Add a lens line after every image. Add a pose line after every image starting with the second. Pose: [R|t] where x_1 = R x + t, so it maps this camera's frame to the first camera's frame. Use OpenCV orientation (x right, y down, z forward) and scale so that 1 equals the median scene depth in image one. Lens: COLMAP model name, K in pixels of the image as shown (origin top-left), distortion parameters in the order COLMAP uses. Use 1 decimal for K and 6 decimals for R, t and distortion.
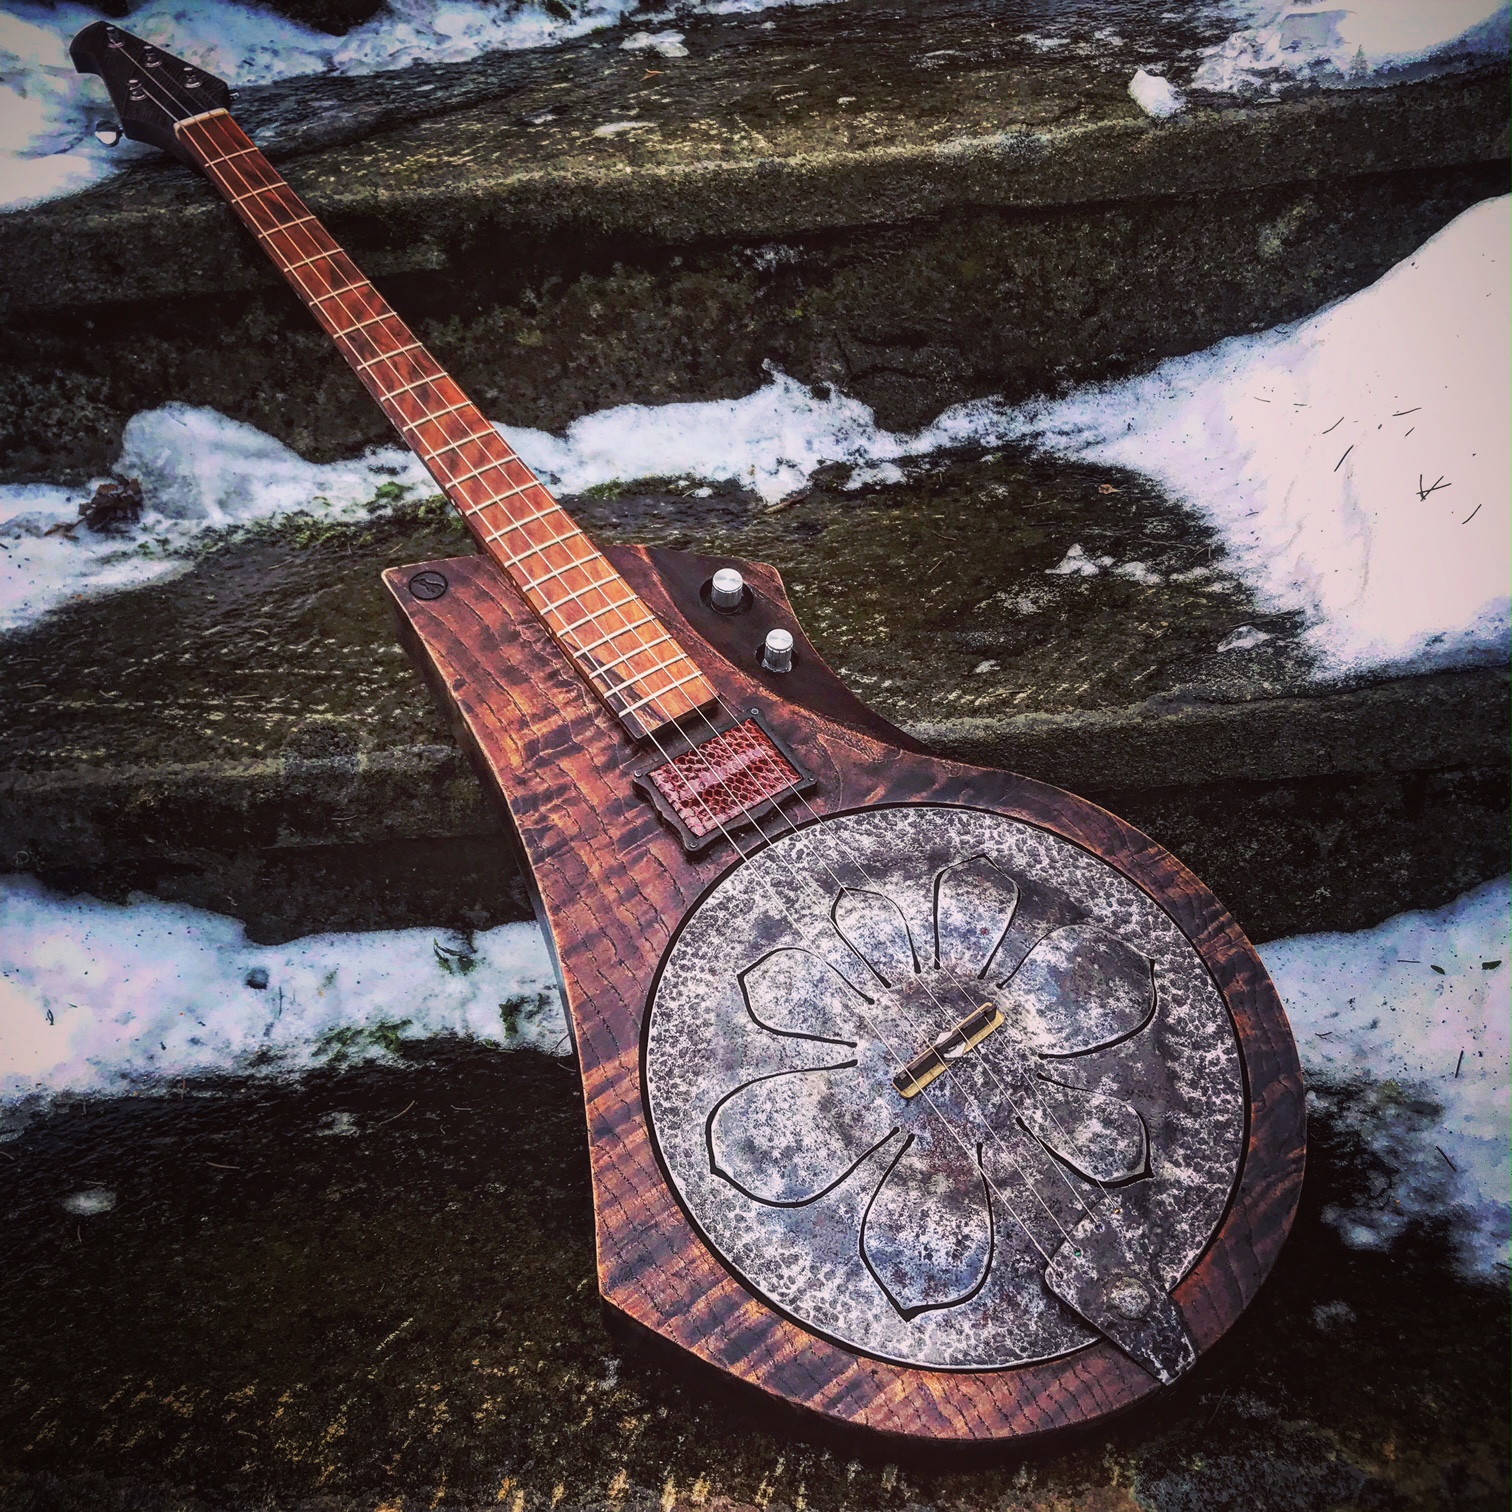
lens RADIAL K [[1663.8, 0, 756.0], [0, 1663.8, 756.0], [0, 0, 1]] dist [0.023781, -0.036337]
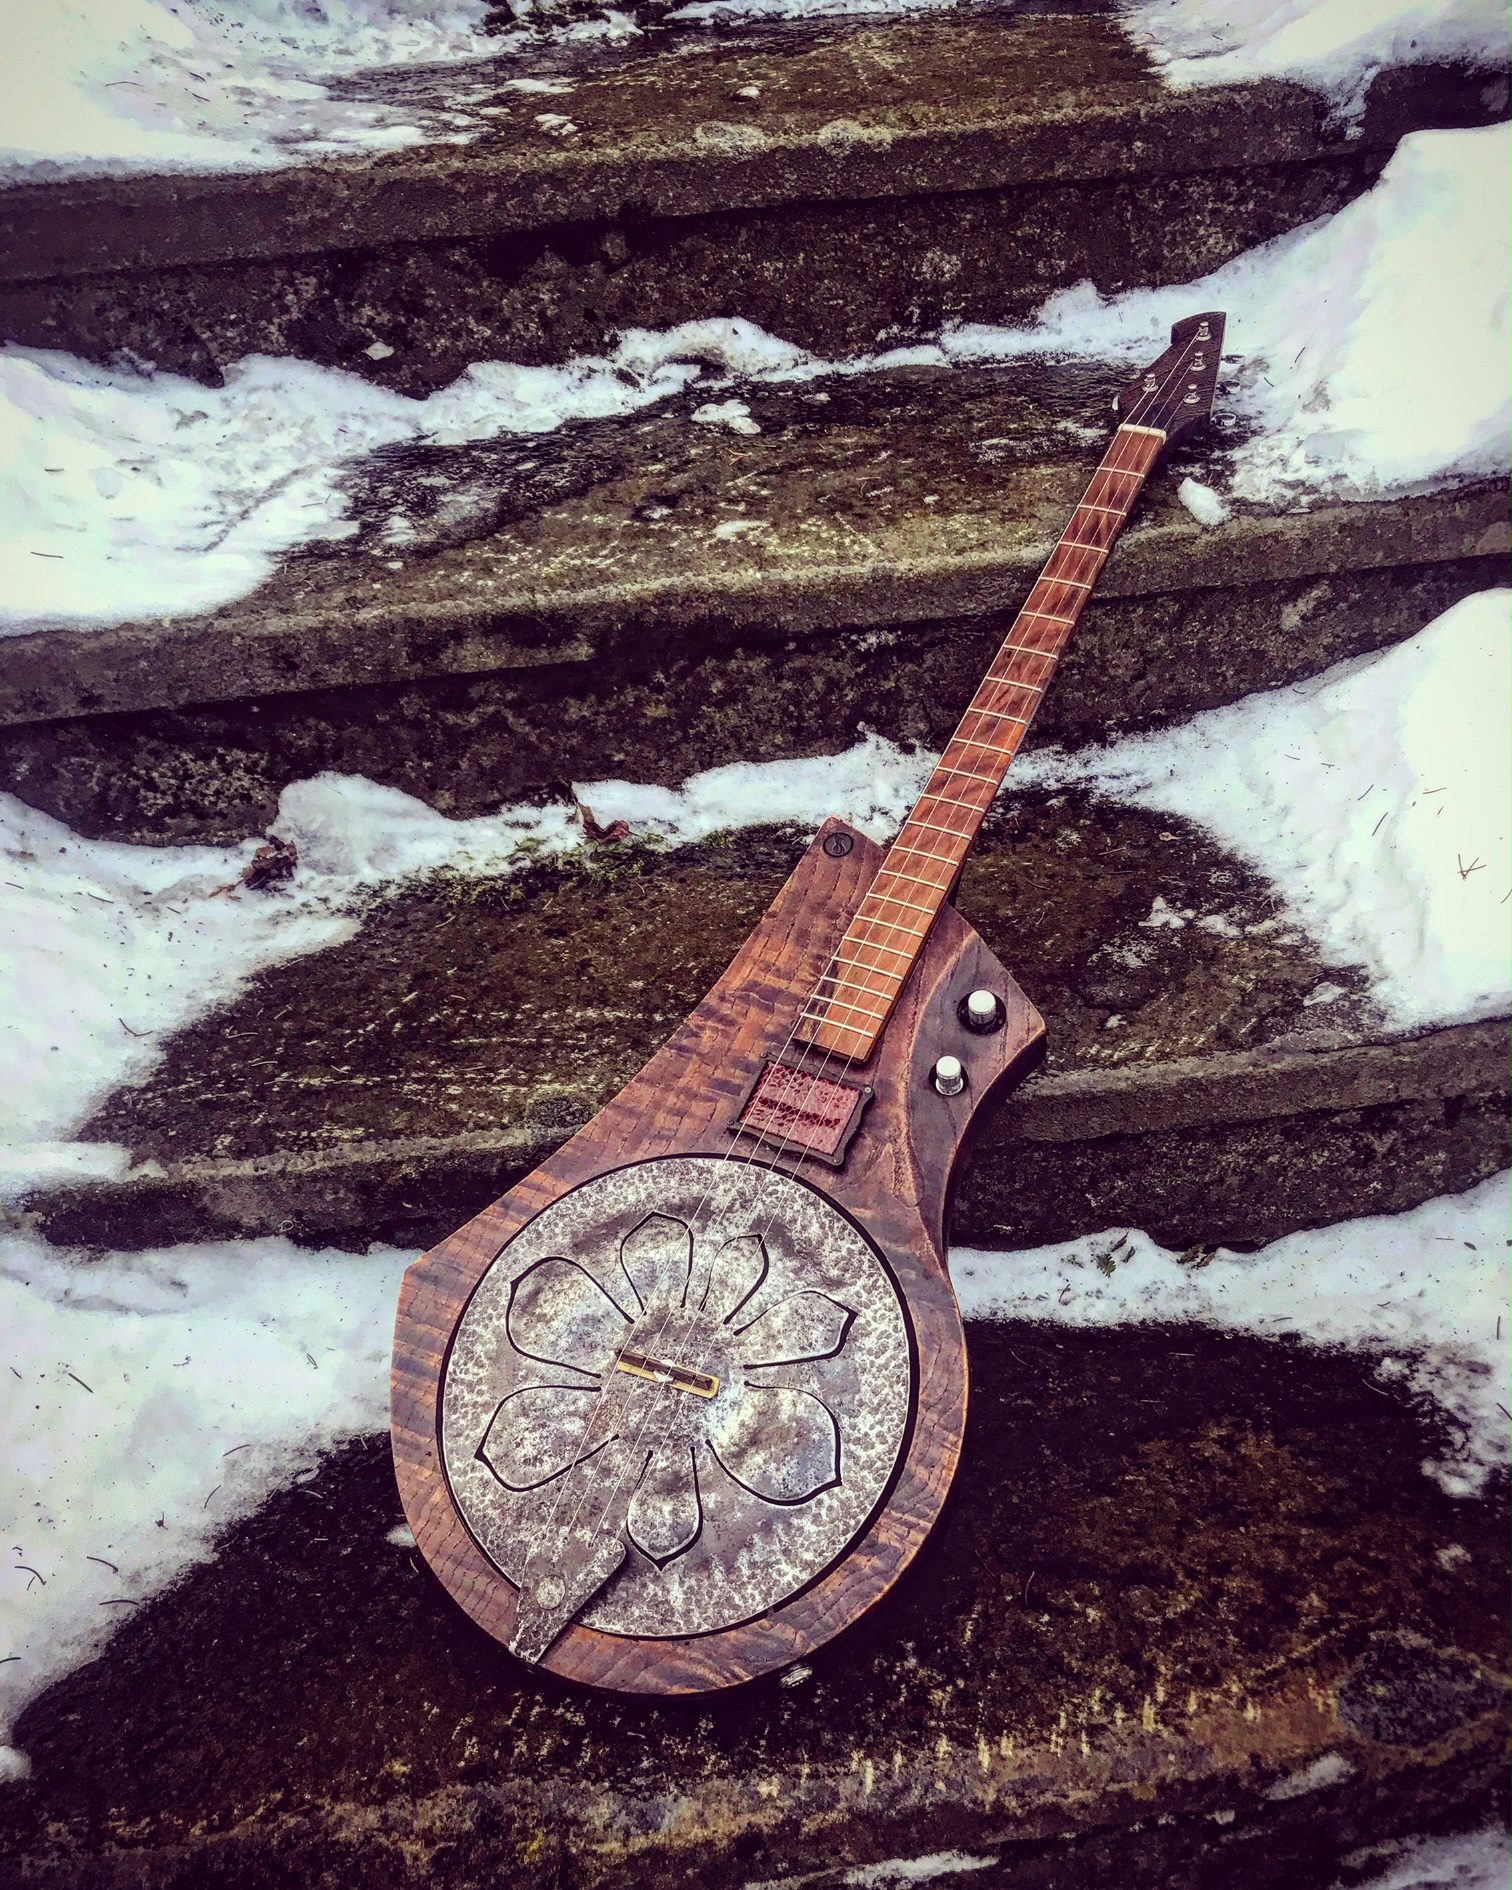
lens RADIAL K [[1657.0, 0, 756.0], [0, 1657.0, 945.0], [0, 0, 1]] dist [0.107058, -0.299507]
pose [[0.992247, -0.042299, 0.116858, -0.215314], [0.037737, 0.998447, 0.040979, -0.141522], [-0.118410, -0.036251, 0.992303, -0.133881]]
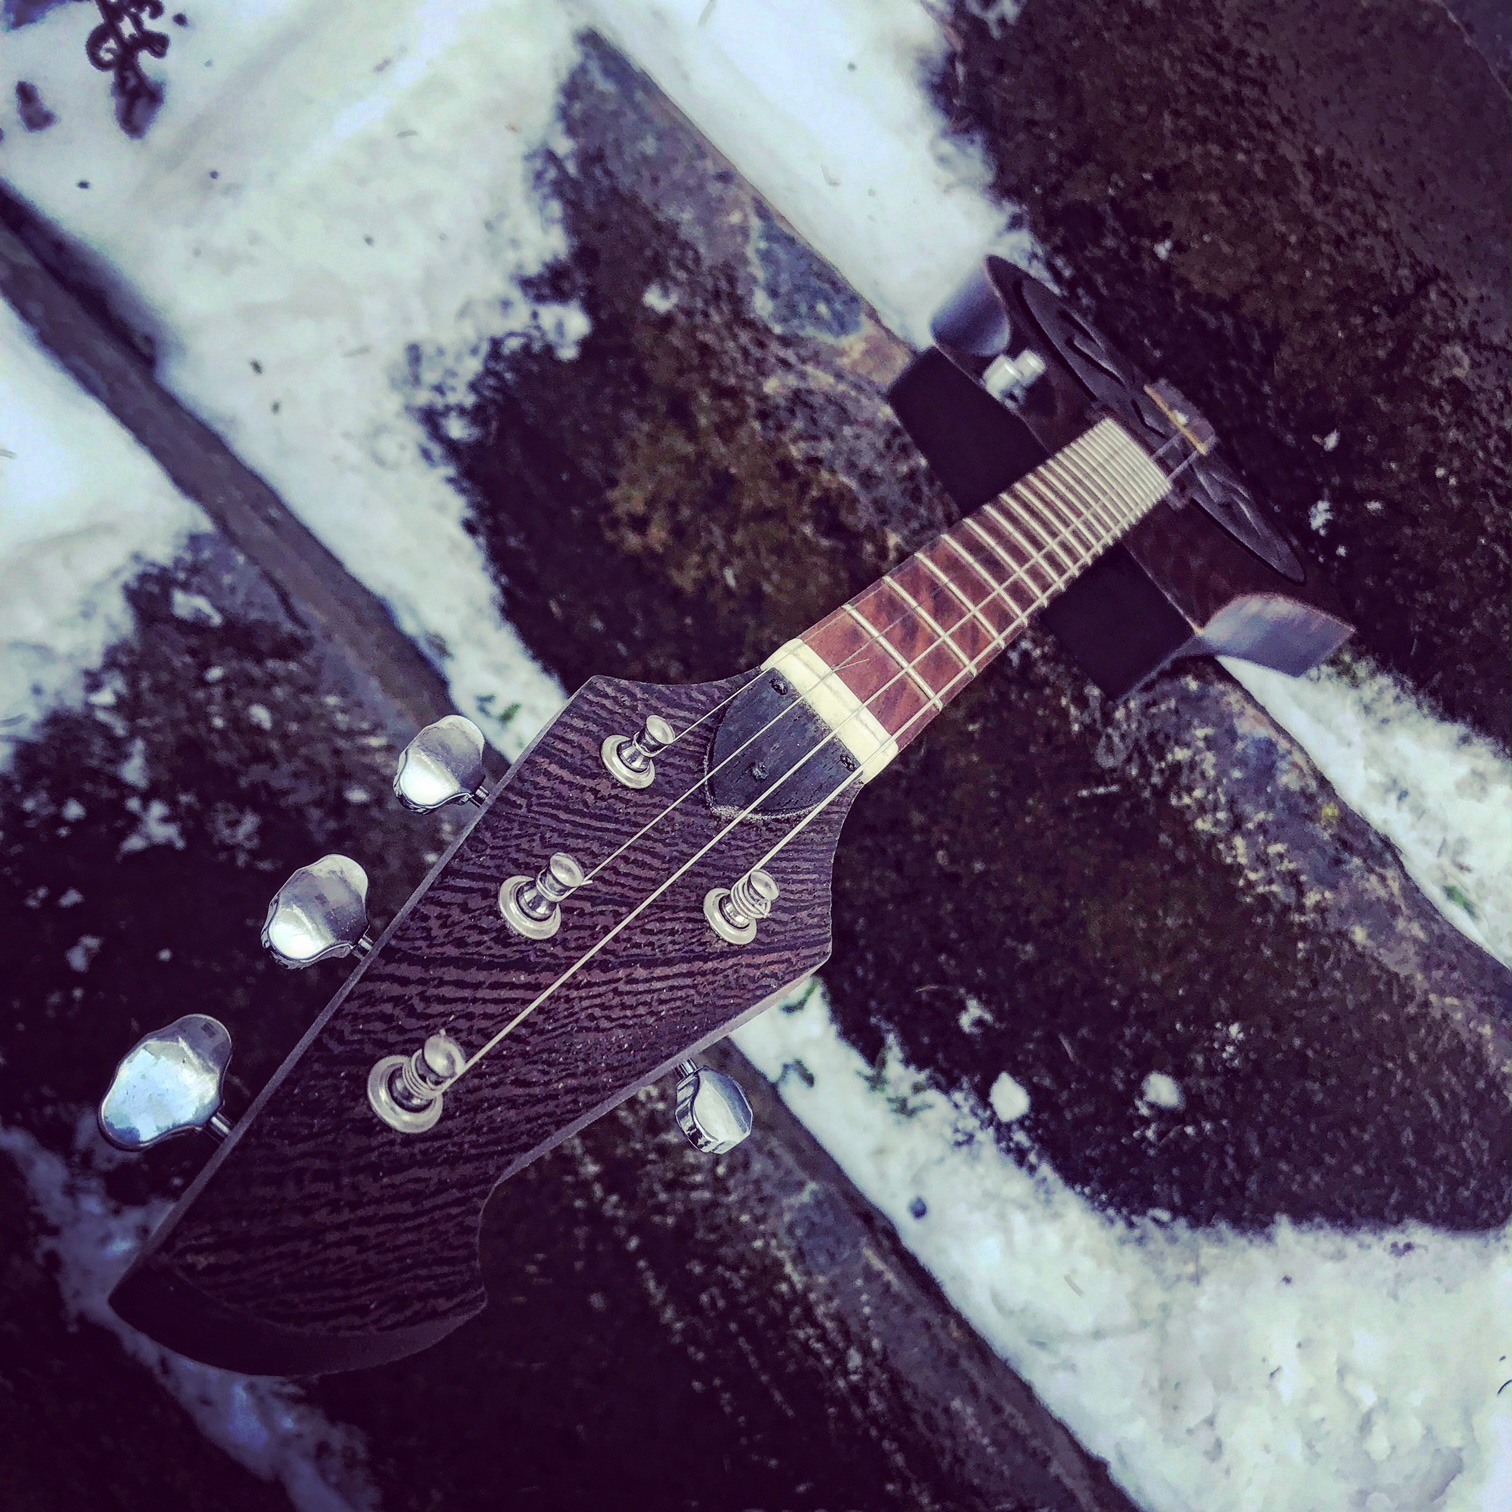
lens RADIAL K [[1679.7, 0, 756.0], [0, 1679.7, 756.0], [0, 0, 1]] dist [0.118036, -0.408993]
pose [[-0.663177, -0.747051, 0.045943, -0.046521], [0.519396, -0.415147, 0.746914, -0.590475], [-0.538910, 0.519199, 0.663331, 0.131783]]
